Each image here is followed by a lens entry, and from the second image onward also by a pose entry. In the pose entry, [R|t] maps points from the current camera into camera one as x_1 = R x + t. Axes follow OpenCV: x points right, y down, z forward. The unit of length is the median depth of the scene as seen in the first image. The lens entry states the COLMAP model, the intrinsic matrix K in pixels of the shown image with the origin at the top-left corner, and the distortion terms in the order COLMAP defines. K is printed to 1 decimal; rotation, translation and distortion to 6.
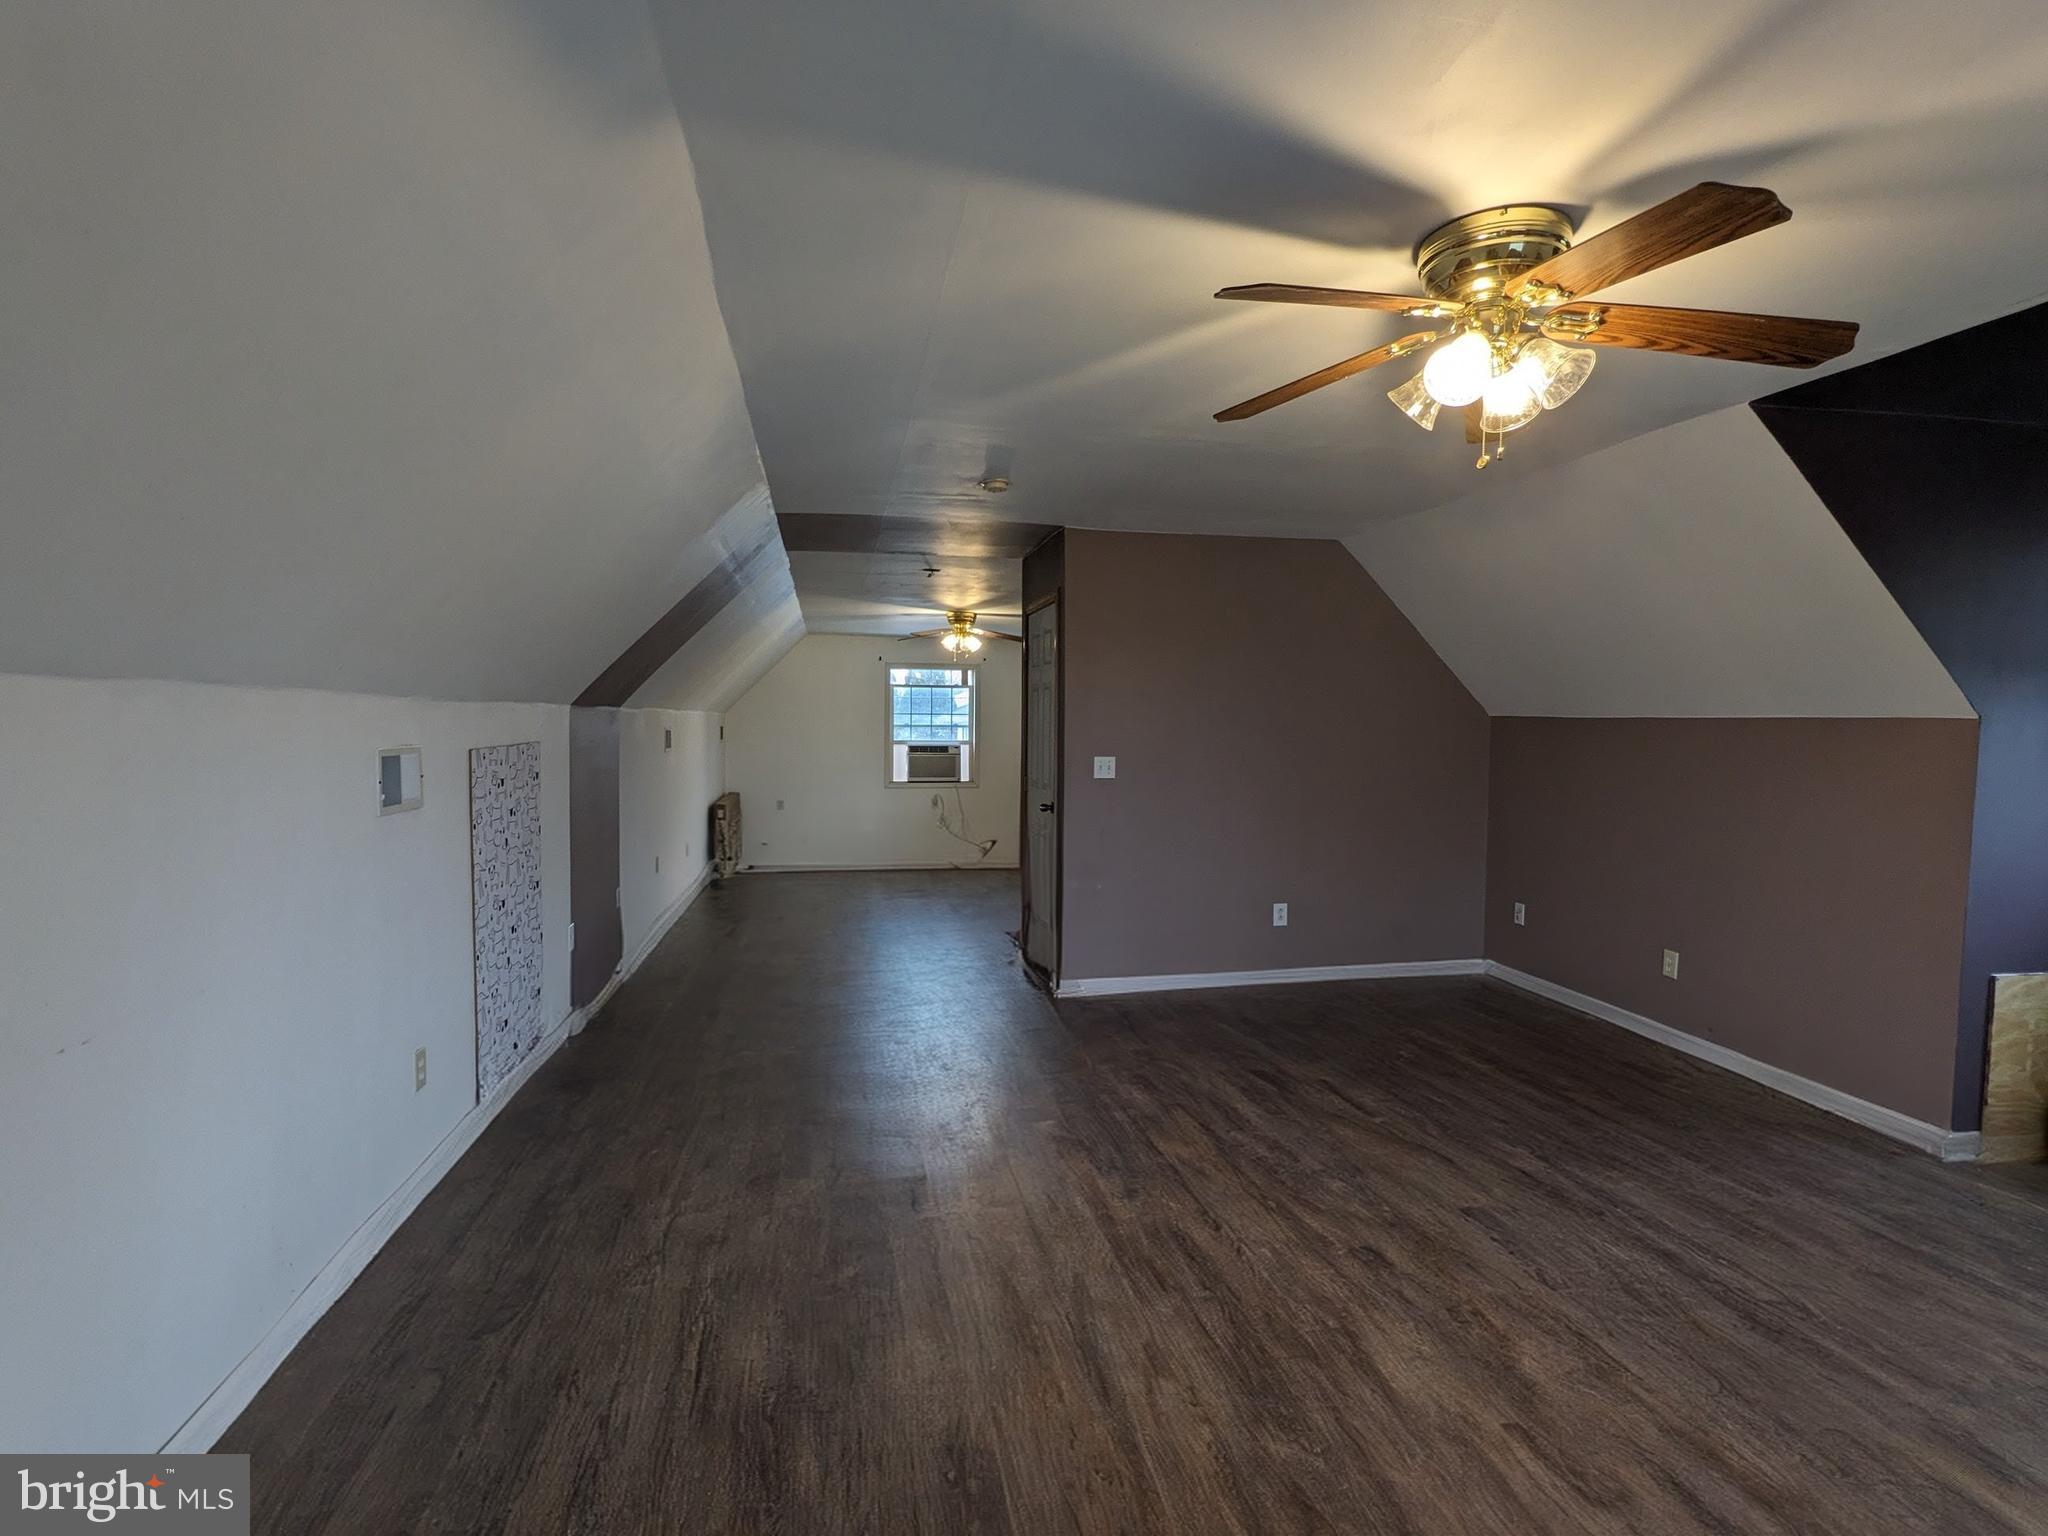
lens RADIAL K [[981.9, 0, 1026.0], [0, 981.9, 776.3], [0, 0, 1]] dist [0.000018, -0.001051]
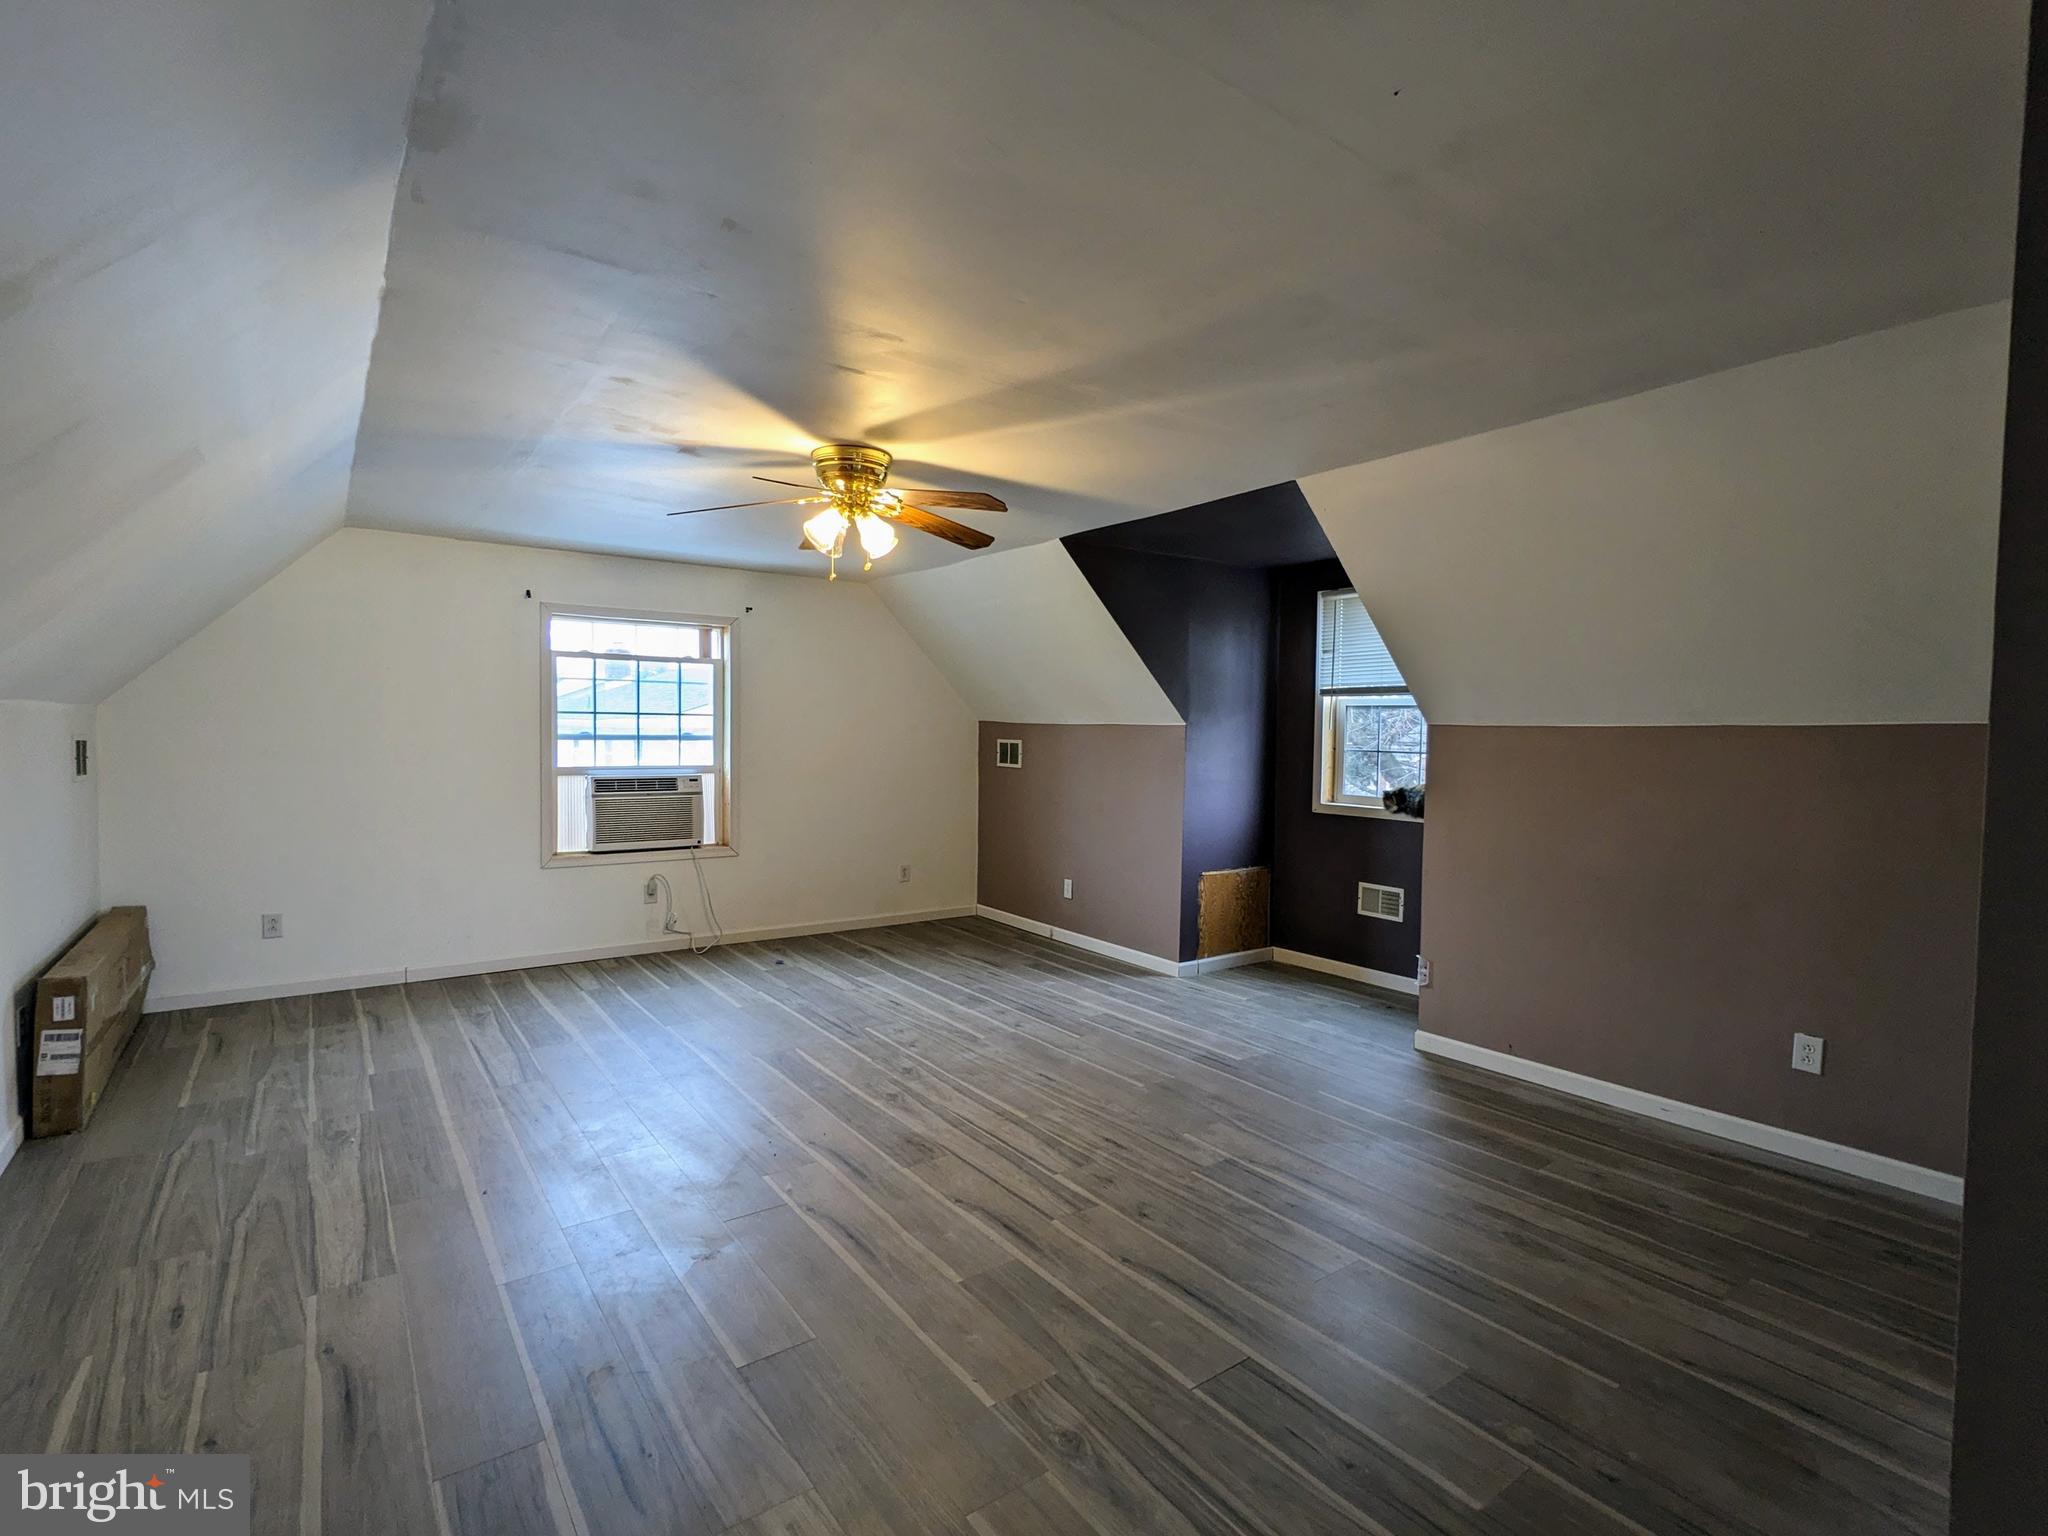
lens RADIAL K [[981.9, 0, 1026.0], [0, 981.9, 776.3], [0, 0, 1]] dist [0.000018, -0.001051]
pose [[0.905802, -0.015625, 0.423413, -0.130198], [0.018404, 0.999828, -0.002474, -0.026772], [-0.423301, 0.010034, 0.905934, 0.466937]]
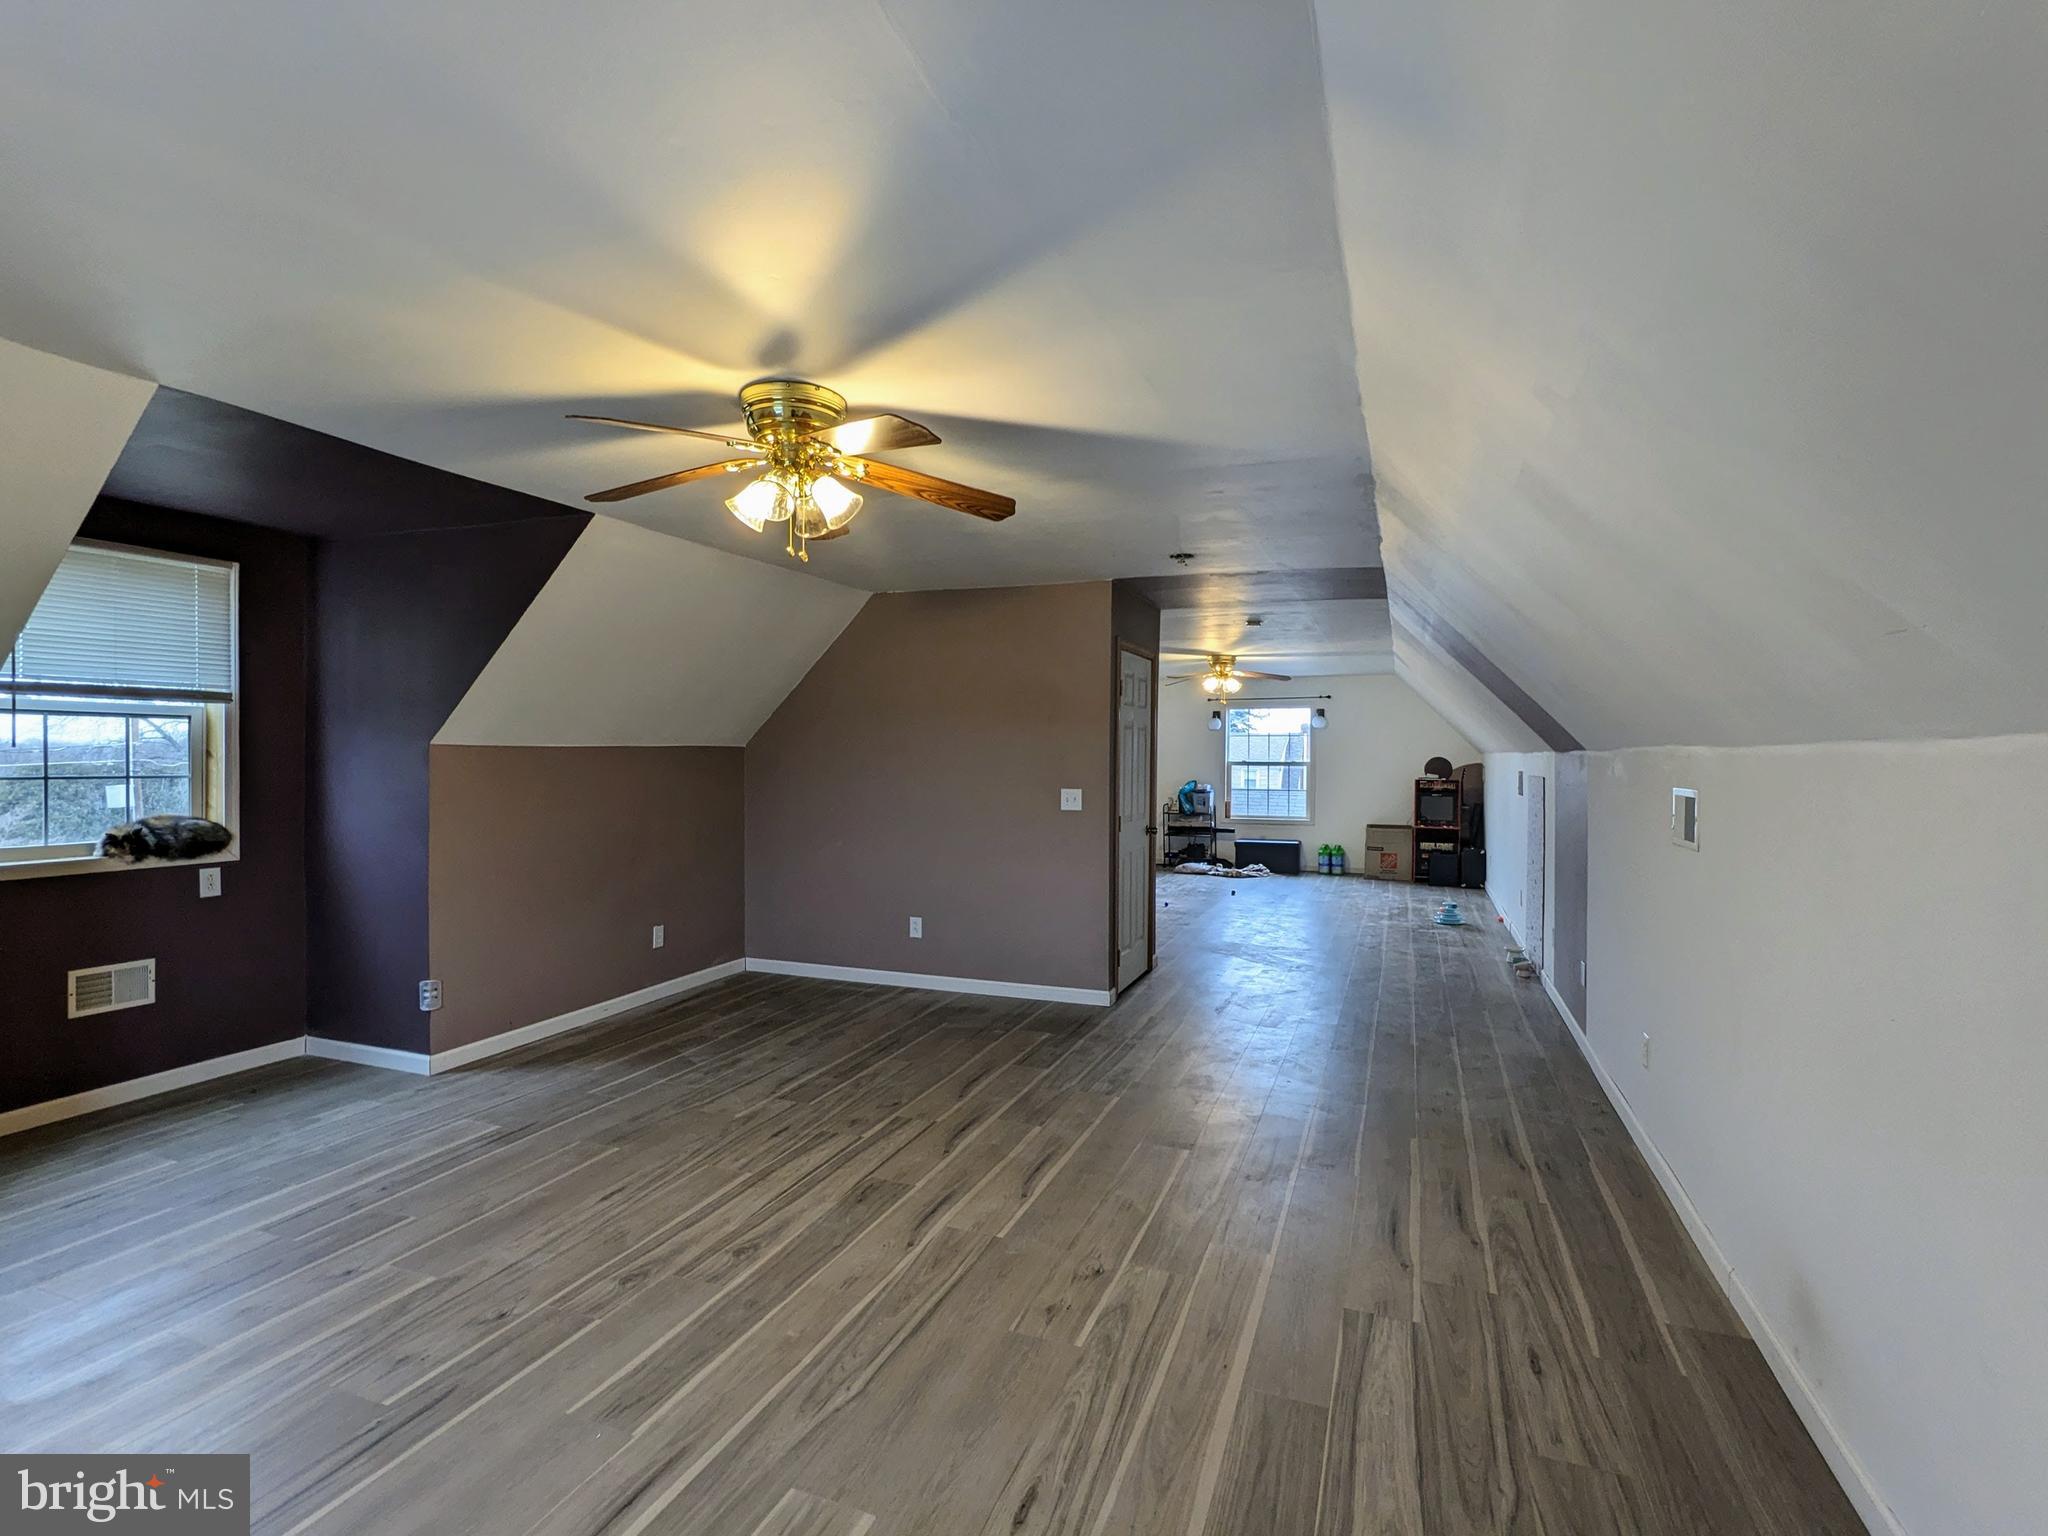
lens RADIAL K [[981.9, 0, 1026.0], [0, 981.9, 776.3], [0, 0, 1]] dist [0.000018, -0.001051]
pose [[-0.846502, -0.025179, 0.531790, -0.292285], [0.018885, 0.996832, 0.077259, -0.081519], [-0.532051, 0.075442, -0.843345, 1.319624]]
